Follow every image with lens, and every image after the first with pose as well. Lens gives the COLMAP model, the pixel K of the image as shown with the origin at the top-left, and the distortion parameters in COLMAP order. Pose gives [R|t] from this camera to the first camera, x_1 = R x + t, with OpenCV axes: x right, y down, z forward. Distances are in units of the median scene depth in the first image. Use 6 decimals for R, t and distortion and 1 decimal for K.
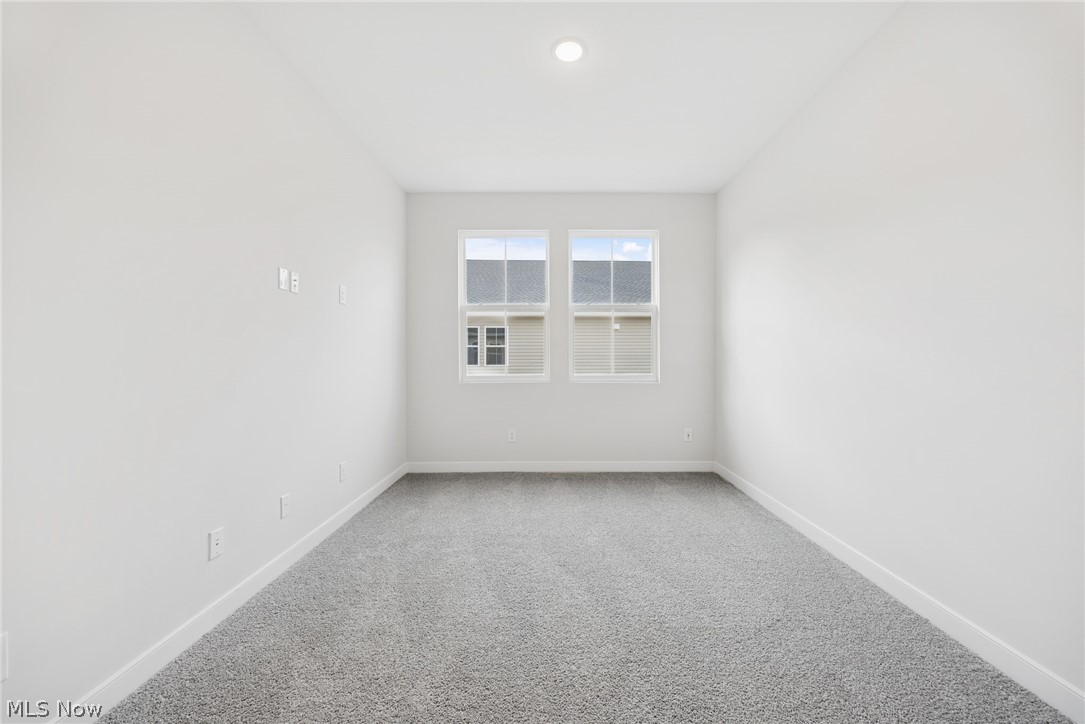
lens RADIAL K [[422.7, 0, 544.4], [0, 422.7, 355.2], [0, 0, 1]] dist [-0.001121, -0.000099]
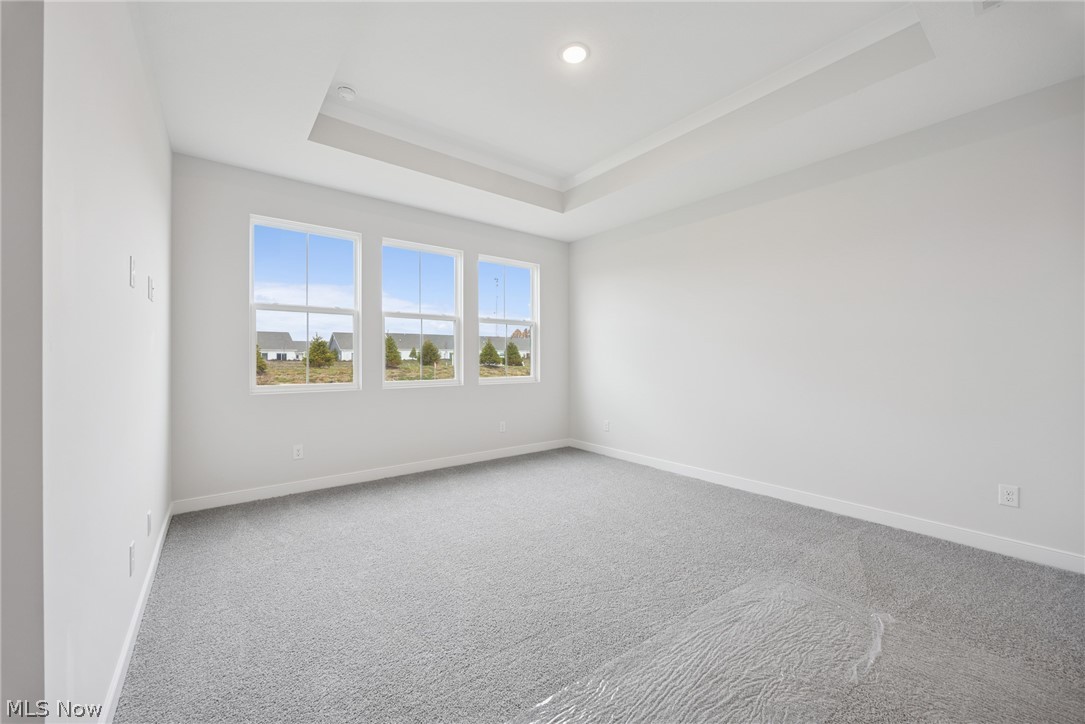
lens RADIAL K [[414.0, 0, 542.5], [0, 414.0, 362.0], [0, 0, 1]] dist [-0.003090, -0.000419]
pose [[0.788170, -0.002379, 0.615453, -0.242570], [0.002290, 0.999997, 0.000932, 0.000756], [-0.615453, 0.000675, 0.788173, -0.003600]]
